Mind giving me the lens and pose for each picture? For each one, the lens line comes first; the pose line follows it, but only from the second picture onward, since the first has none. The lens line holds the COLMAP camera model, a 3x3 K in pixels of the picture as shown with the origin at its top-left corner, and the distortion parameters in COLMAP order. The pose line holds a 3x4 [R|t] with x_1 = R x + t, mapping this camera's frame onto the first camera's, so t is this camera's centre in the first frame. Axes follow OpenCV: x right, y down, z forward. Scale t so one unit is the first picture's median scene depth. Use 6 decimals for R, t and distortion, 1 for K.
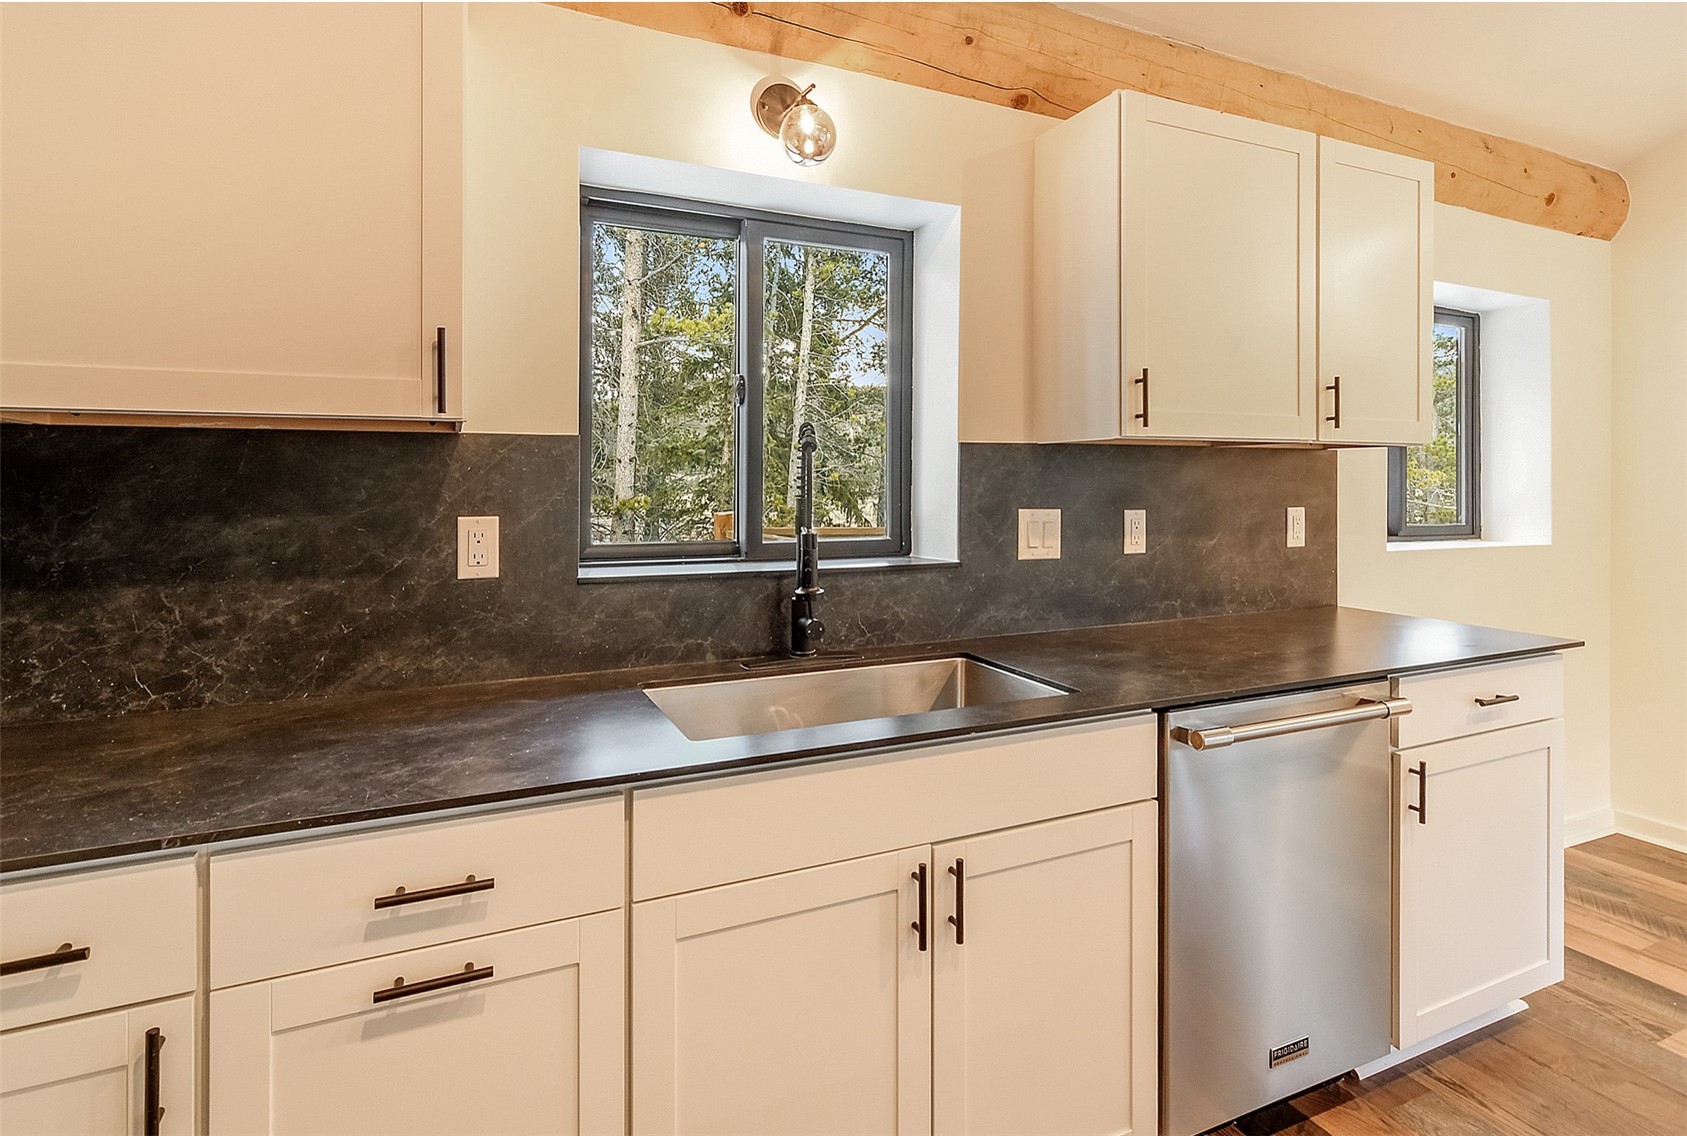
lens RADIAL K [[850.5, 0, 842.6], [0, 850.5, 470.1], [0, 0, 1]] dist [0.002826, 0.001411]
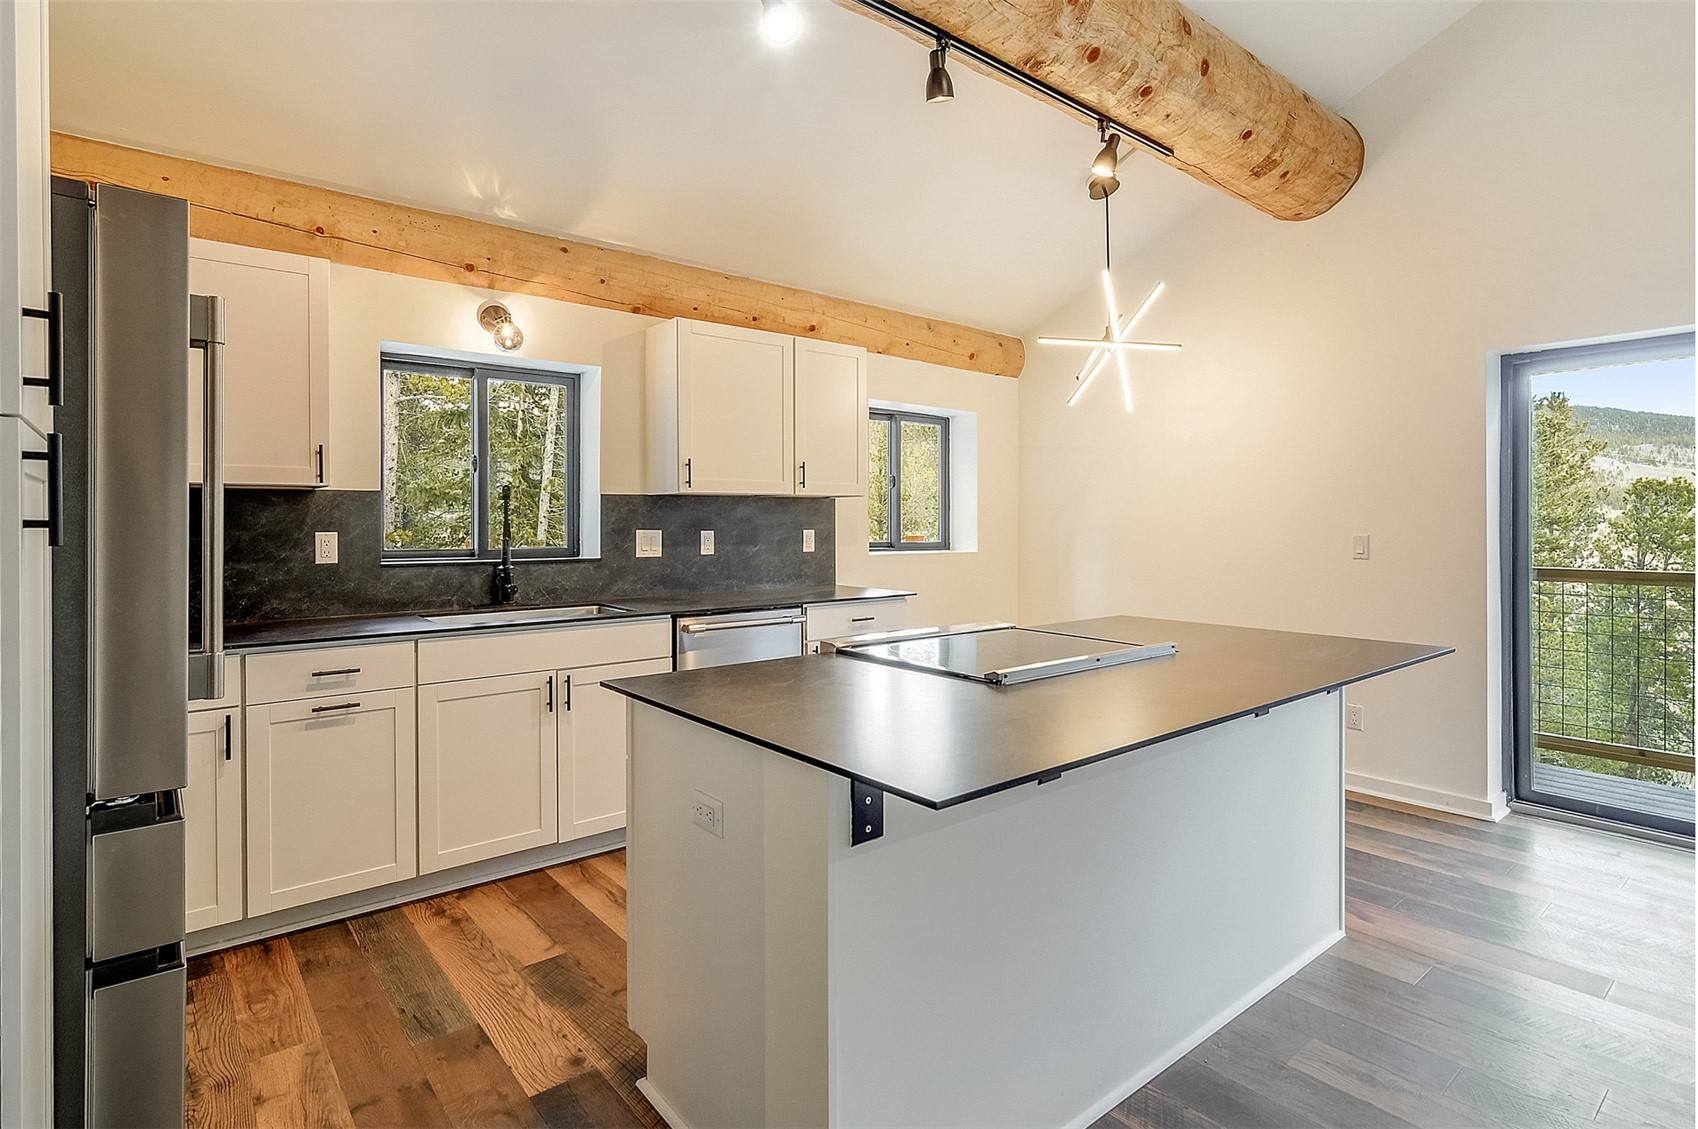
lens RADIAL K [[851.9, 0, 847.7], [0, 851.9, 524.2], [0, 0, 1]] dist [-0.001785, -0.000012]
pose [[0.966575, -0.003097, 0.256365, 0.184593], [-0.001723, 0.999826, 0.018573, -0.002204], [-0.256378, -0.018394, 0.966402, -0.961824]]
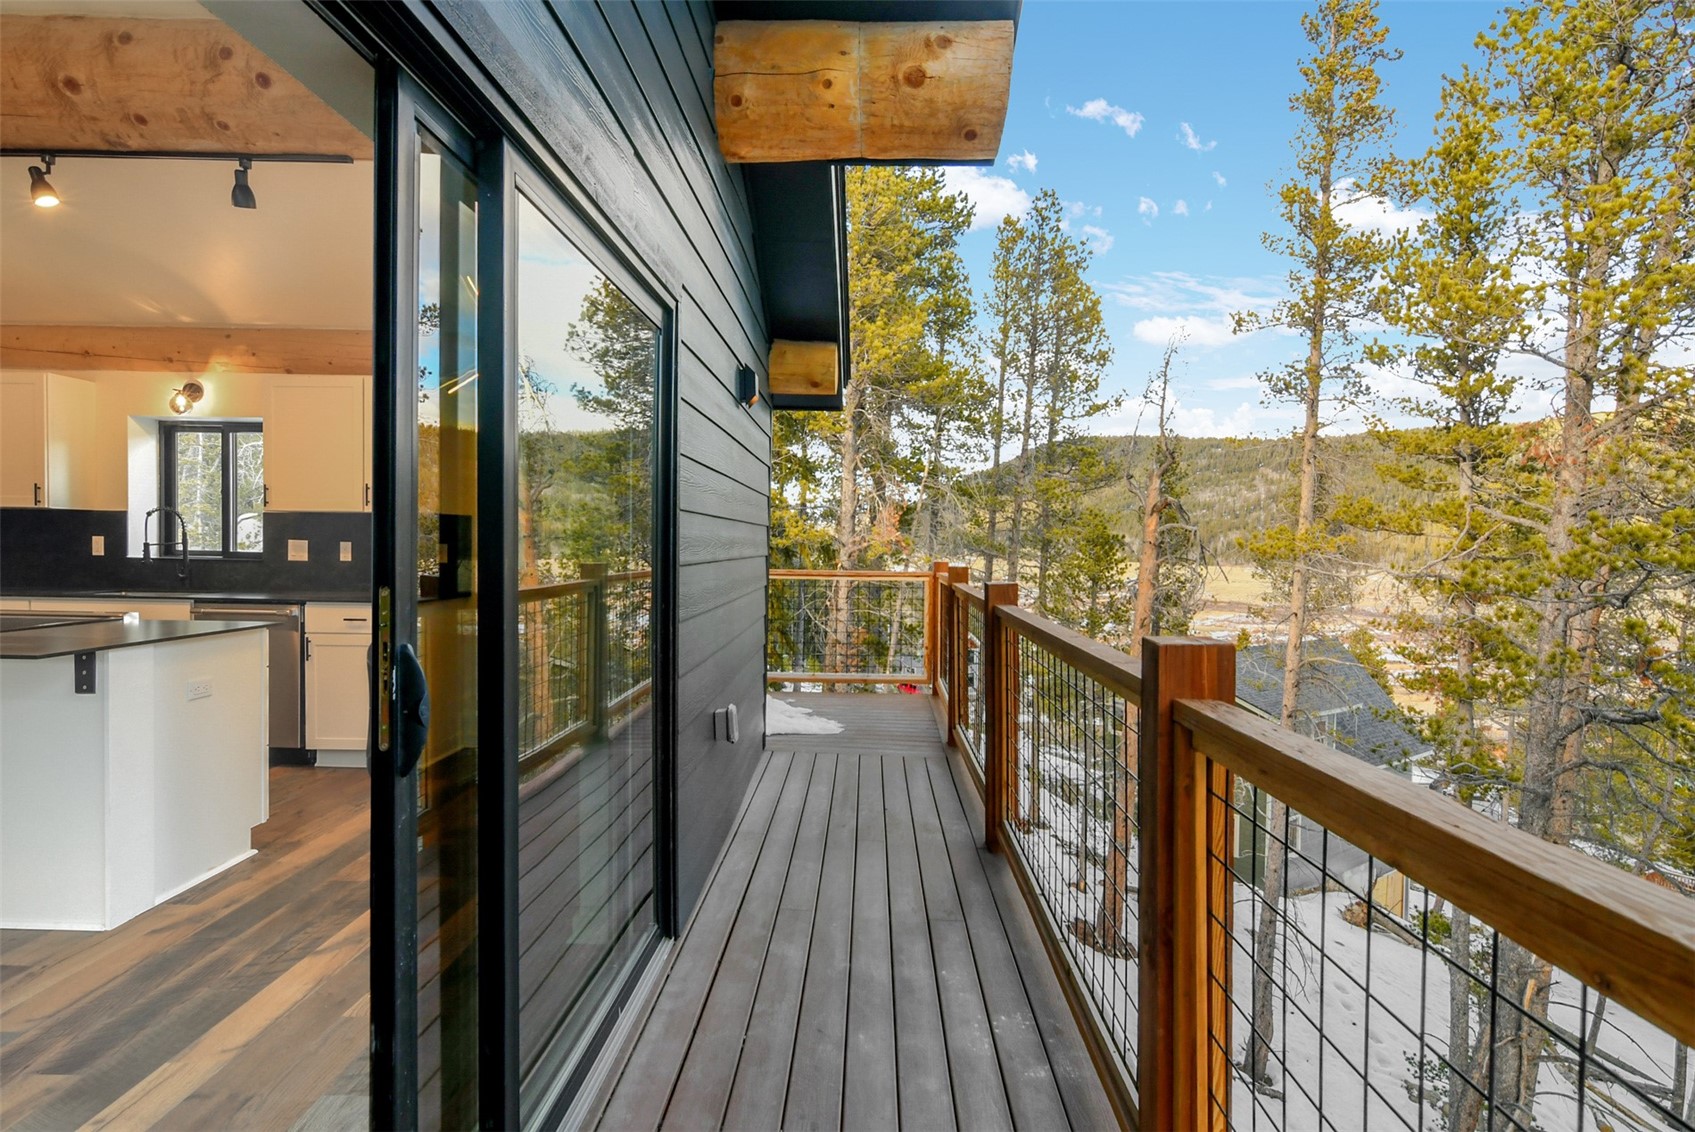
lens RADIAL K [[913.1, 0, 847.5], [0, 913.1, 566.0], [0, 0, 1]] dist [0.003599, 0.001562]
pose [[0.894157, 0.026660, -0.446959, 2.945477], [-0.012027, 0.999296, 0.035545, 0.009448], [0.447592, -0.026408, 0.893848, -0.659827]]
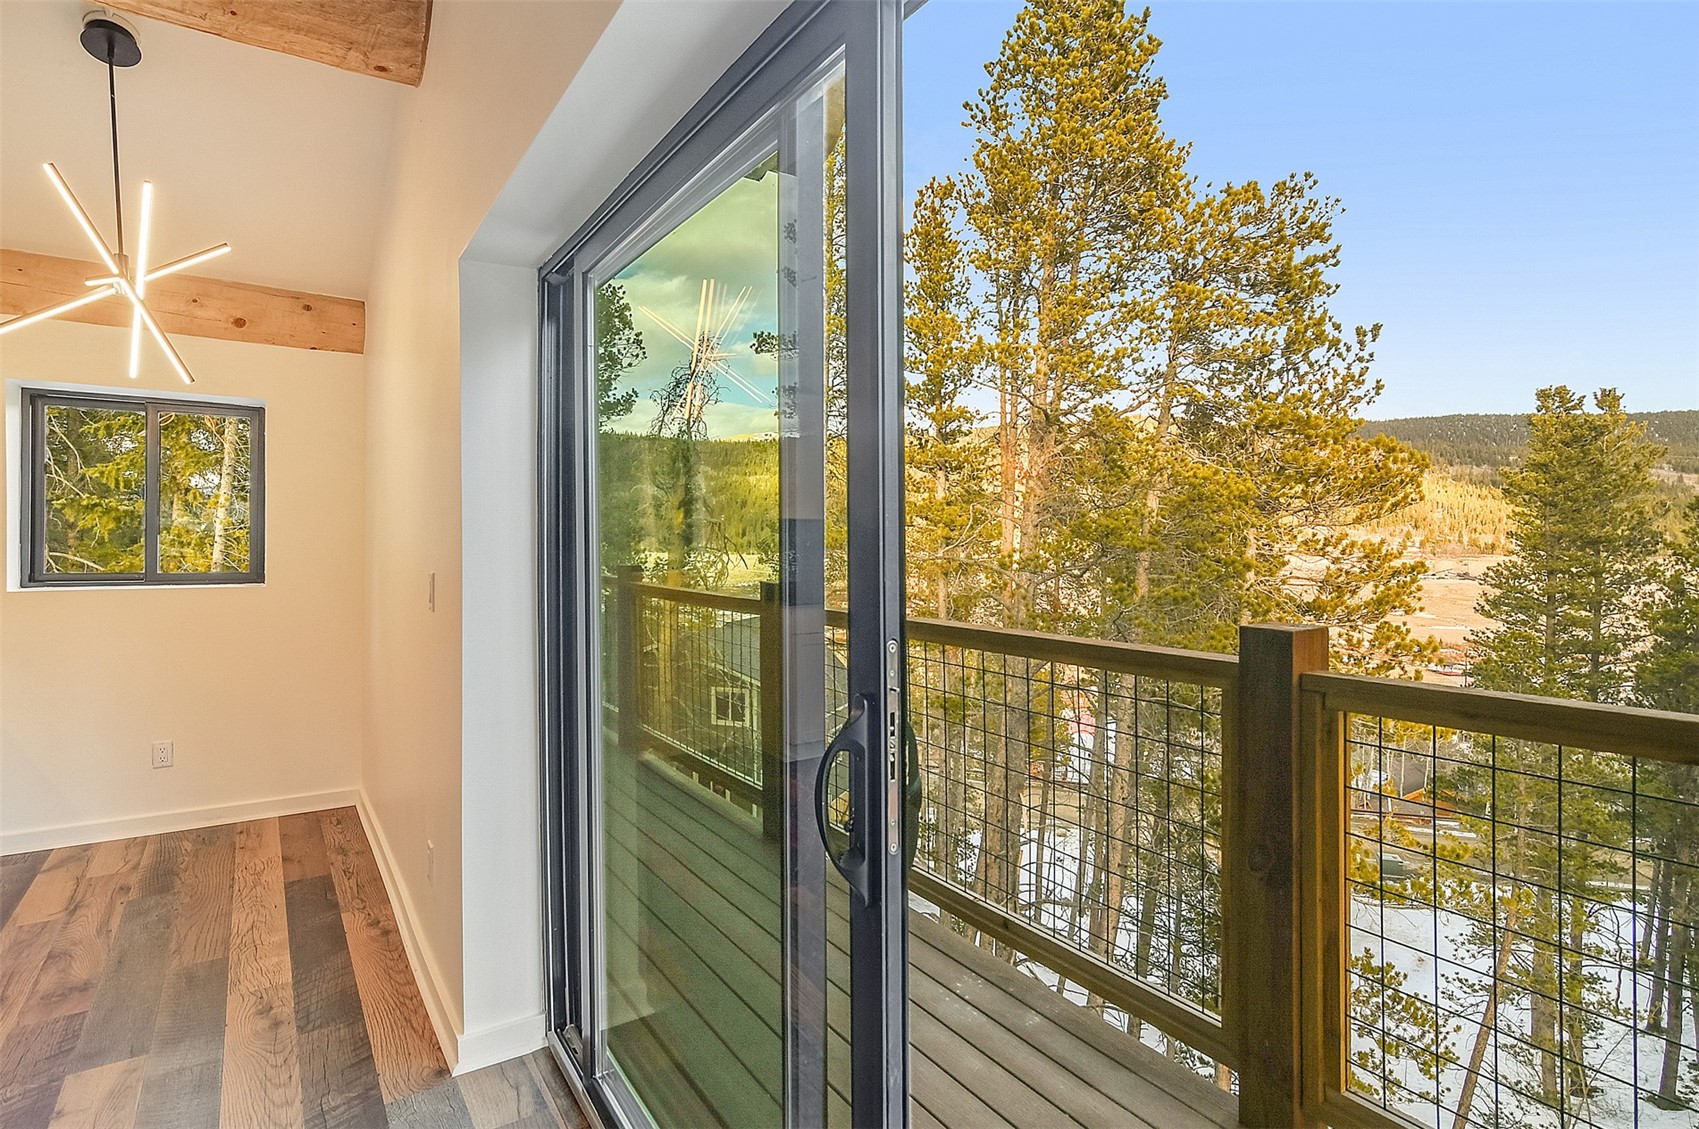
lens RADIAL K [[862.7, 0, 835.7], [0, 862.7, 543.5], [0, 0, 1]] dist [-0.001141, -0.000104]
pose [[0.987494, -0.001403, 0.157652, 2.259621], [-0.001764, 0.999799, 0.019946, -0.009248], [-0.157648, -0.019975, 0.987293, -0.680063]]
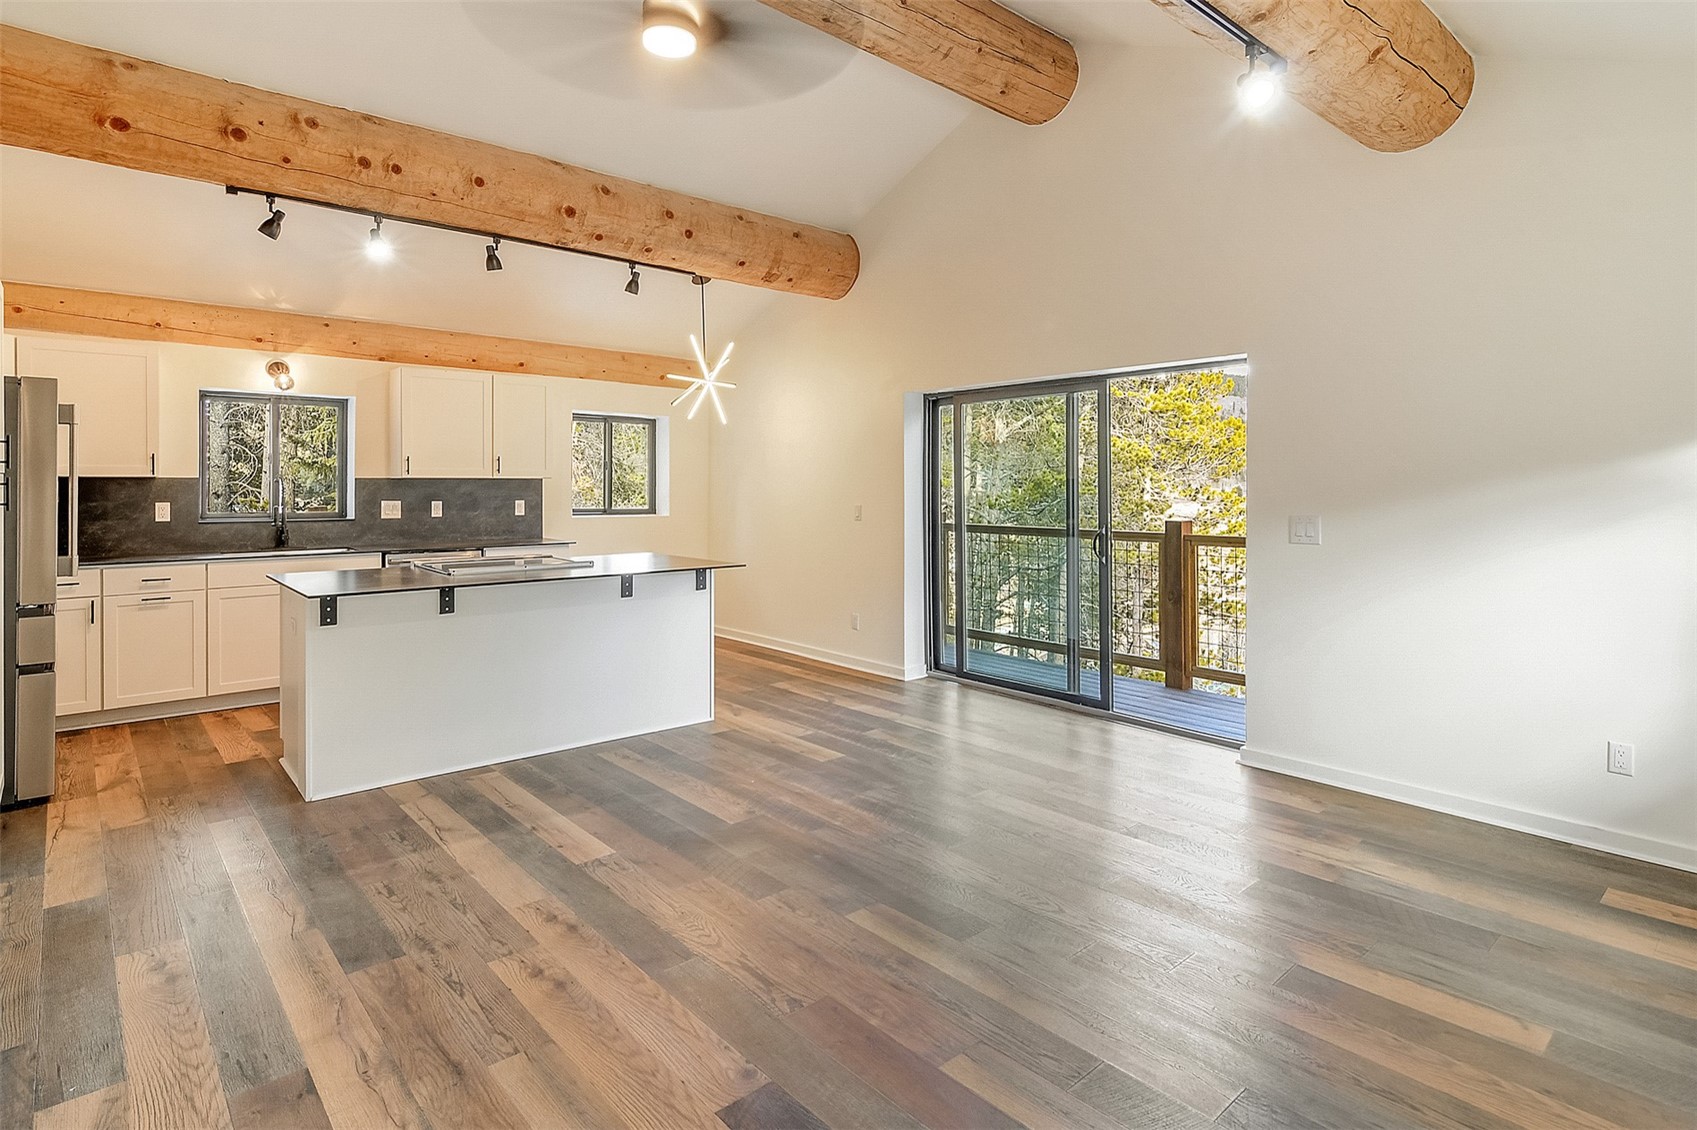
lens RADIAL K [[874.5, 0, 854.3], [0, 874.5, 486.4], [0, 0, 1]] dist [-0.001613, 0.000794]
pose [[0.955630, 0.000371, 0.294569, 0.906600], [-0.005132, 0.999868, 0.015392, -0.059406], [-0.294525, -0.016221, 0.955506, -2.413064]]
